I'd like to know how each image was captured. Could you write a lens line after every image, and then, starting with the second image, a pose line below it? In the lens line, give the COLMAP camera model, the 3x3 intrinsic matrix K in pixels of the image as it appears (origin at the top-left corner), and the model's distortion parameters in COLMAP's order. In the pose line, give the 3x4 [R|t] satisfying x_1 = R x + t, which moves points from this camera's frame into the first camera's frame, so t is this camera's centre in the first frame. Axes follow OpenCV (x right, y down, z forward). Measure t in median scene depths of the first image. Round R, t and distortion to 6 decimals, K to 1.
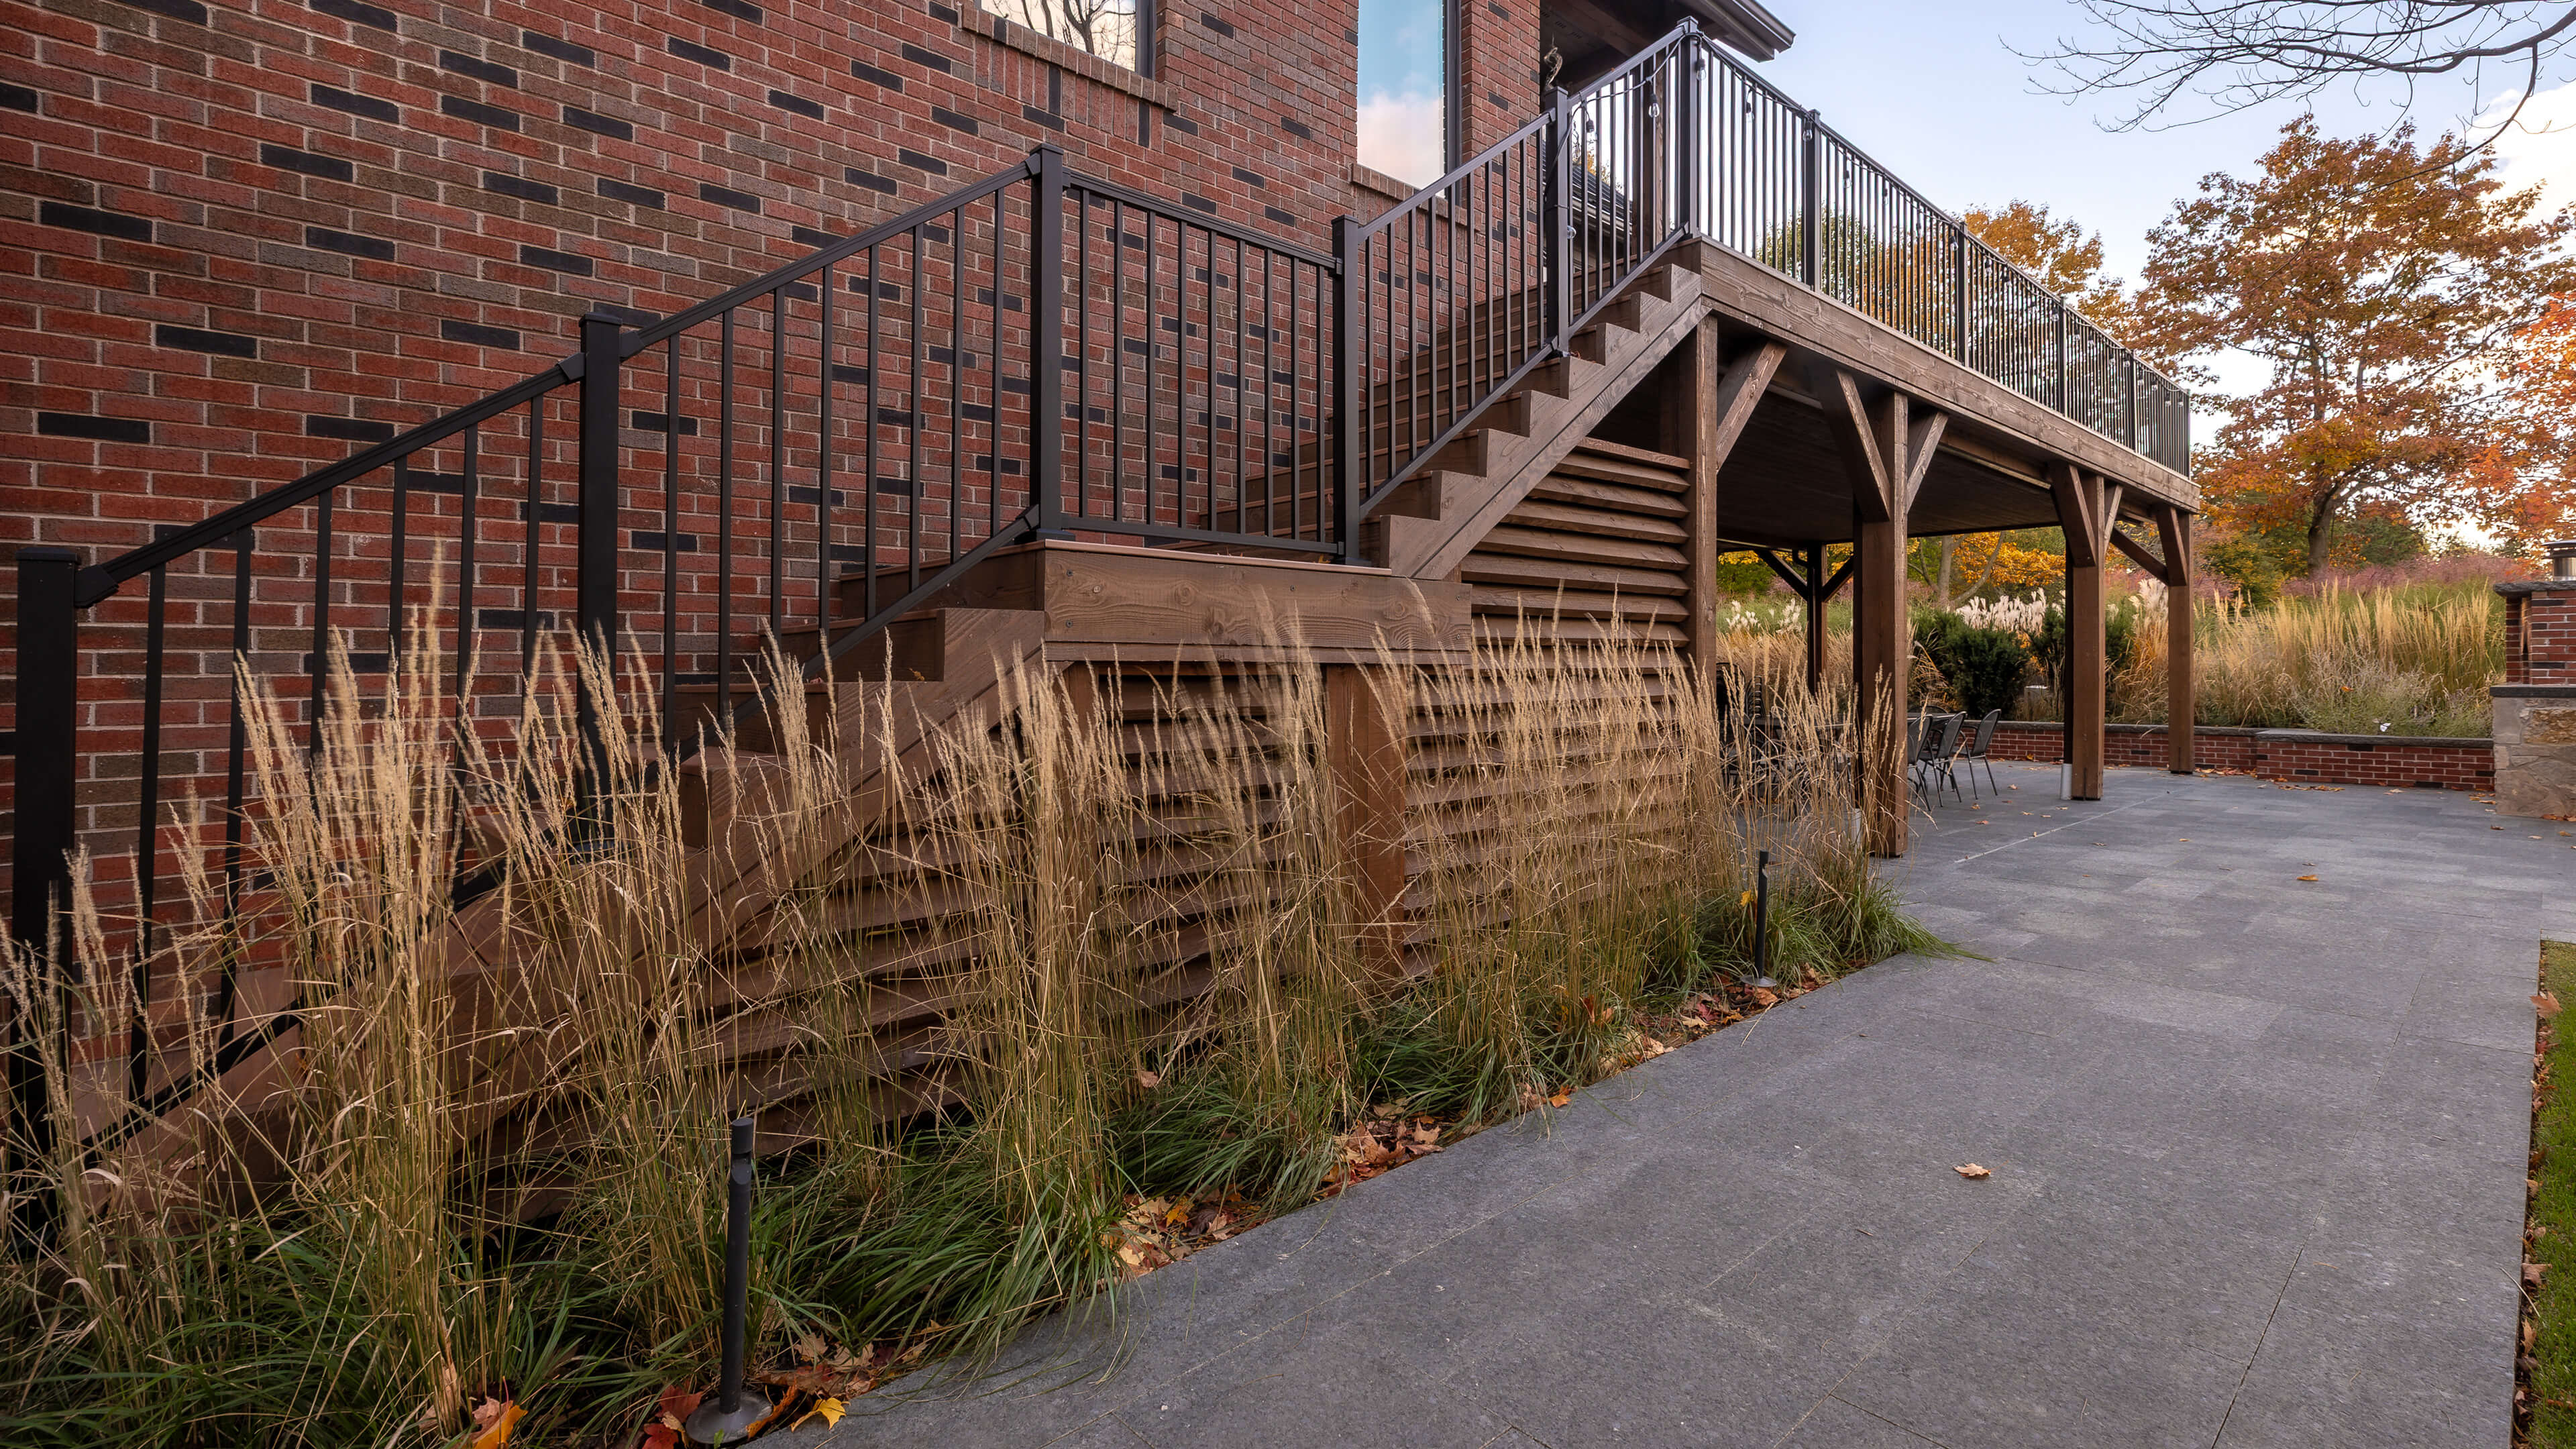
lens RADIAL K [[1172.3, 0, 1273.2], [0, 1172.3, 674.2], [0, 0, 1]] dist [0.001362, -0.000018]
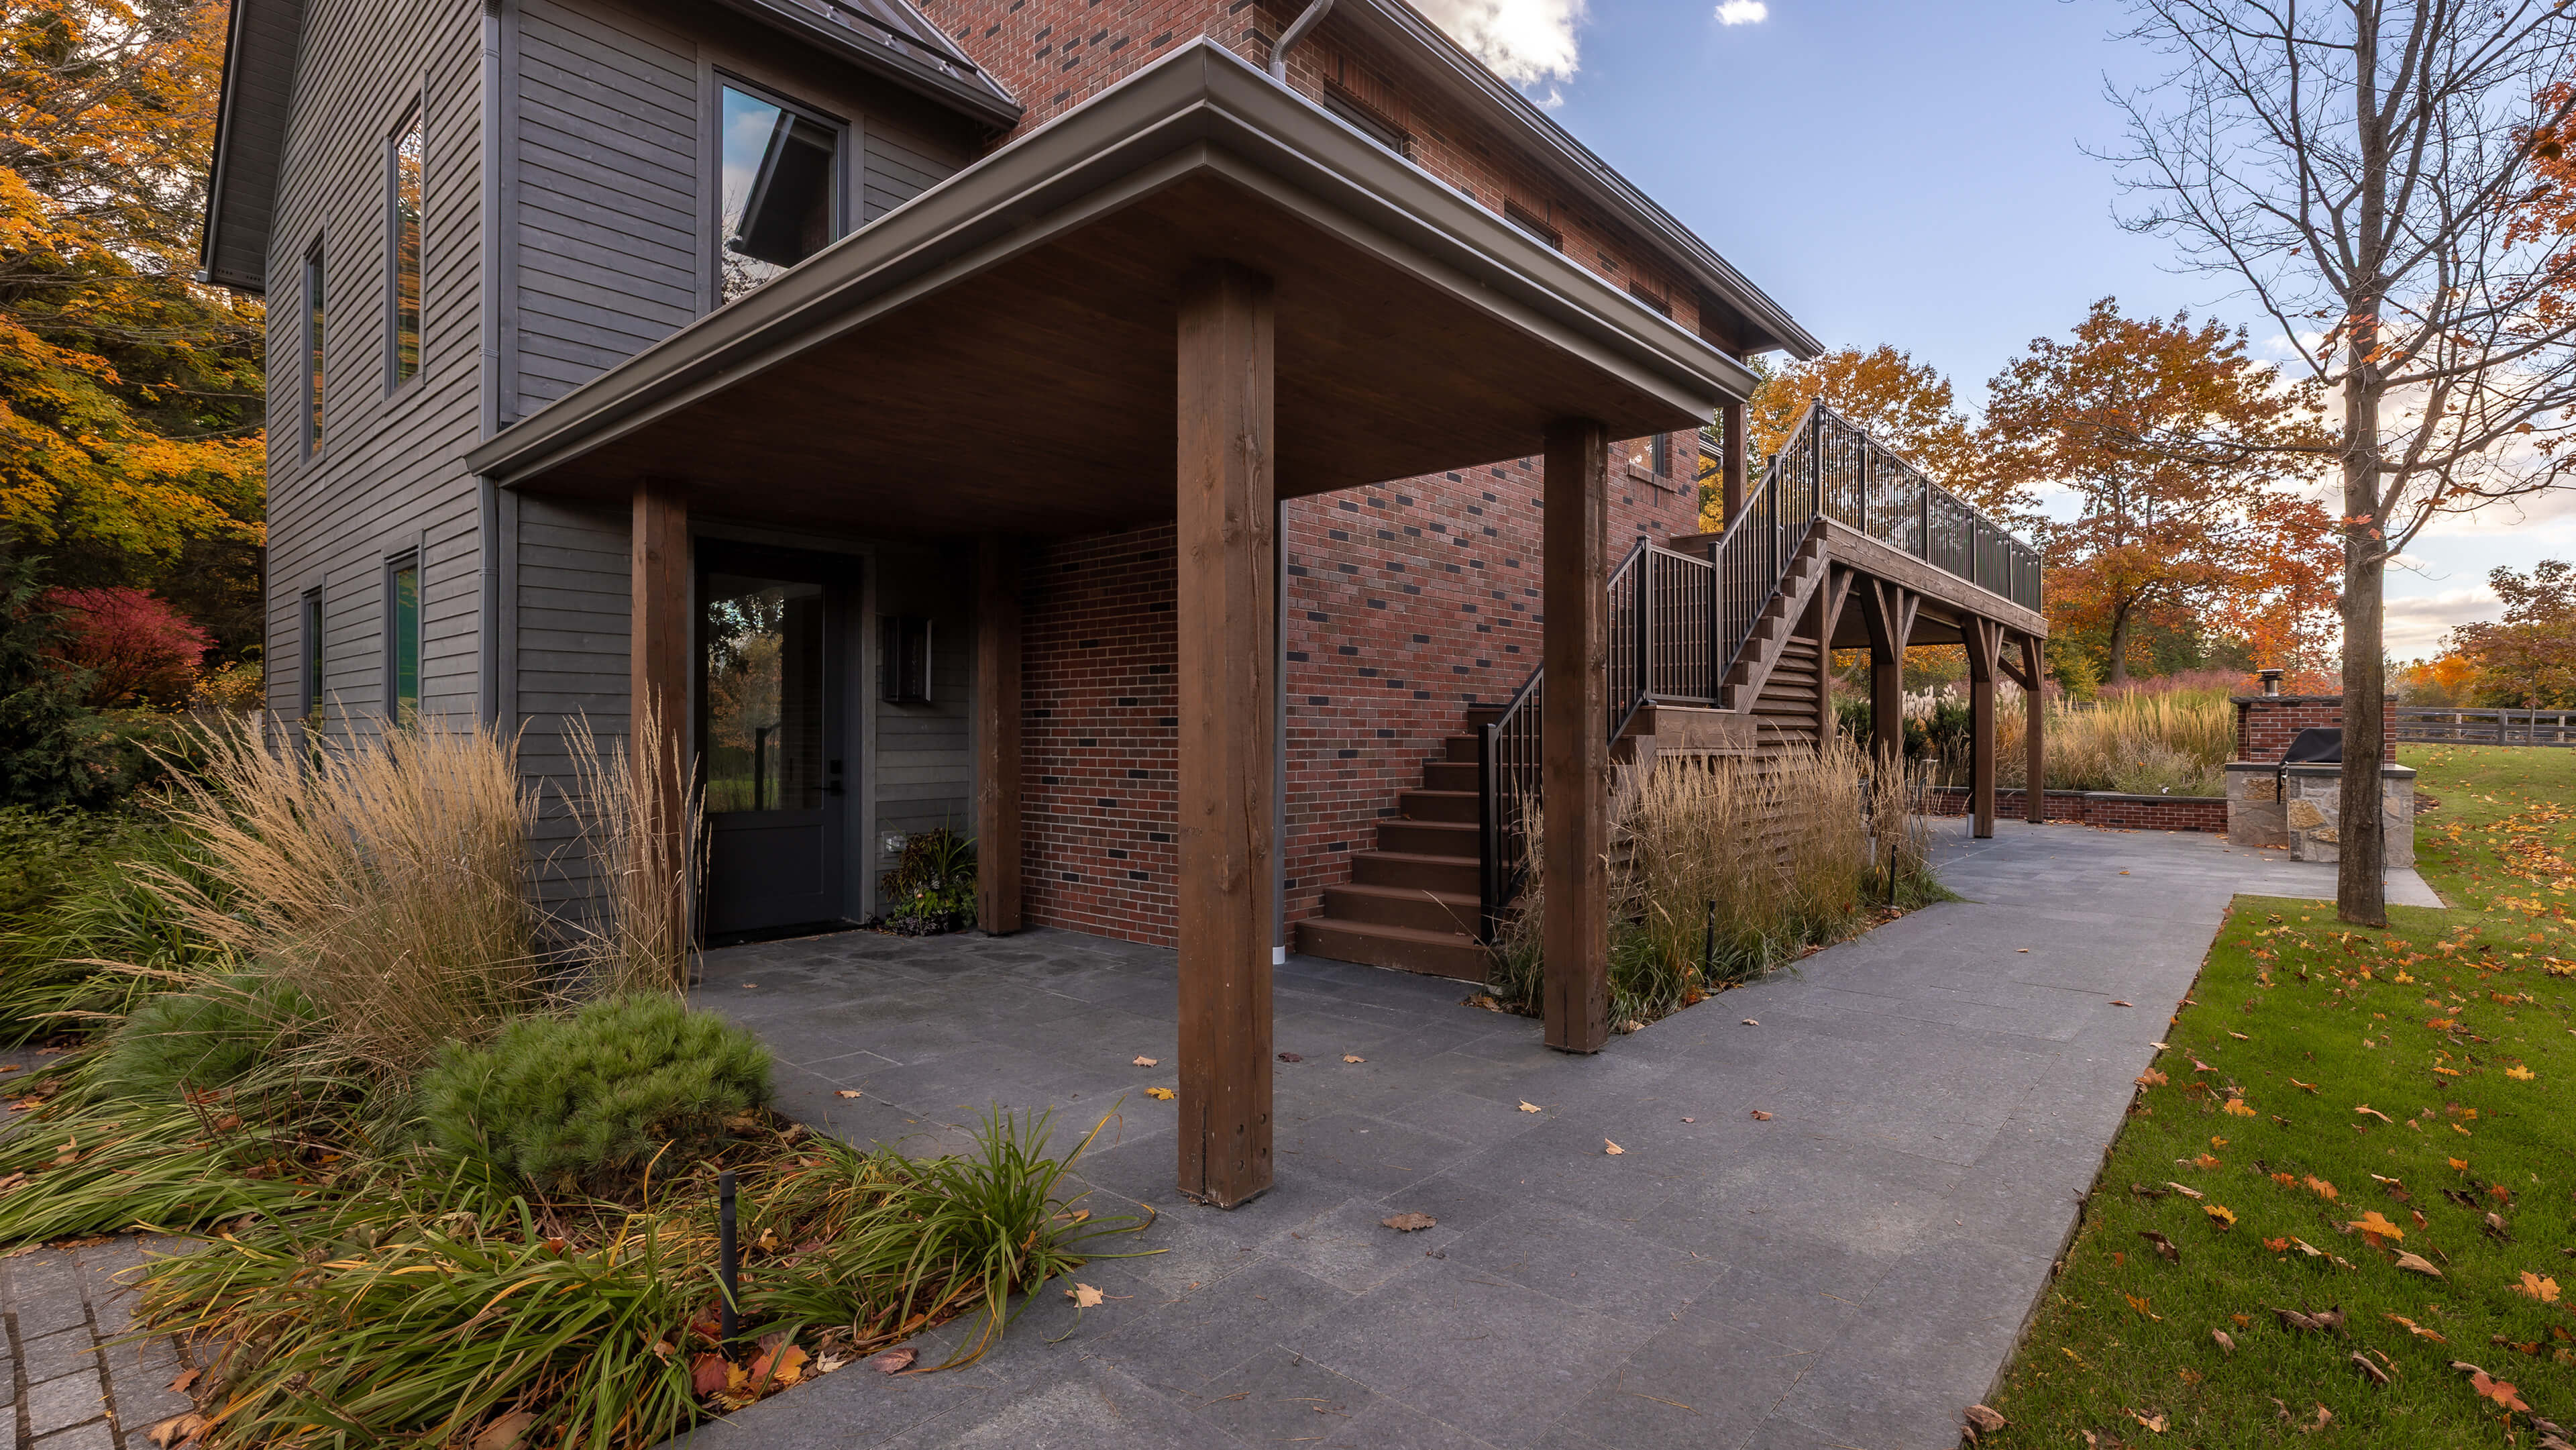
lens RADIAL K [[1172.4, 0, 1288.9], [0, 1172.4, 729.9], [0, 0, 1]] dist [0.001362, -0.000018]
pose [[0.993311, 0.009106, 0.115113, -0.126808], [-0.008268, 0.999936, -0.007755, -0.004111], [-0.115177, 0.006752, 0.993322, -0.135266]]
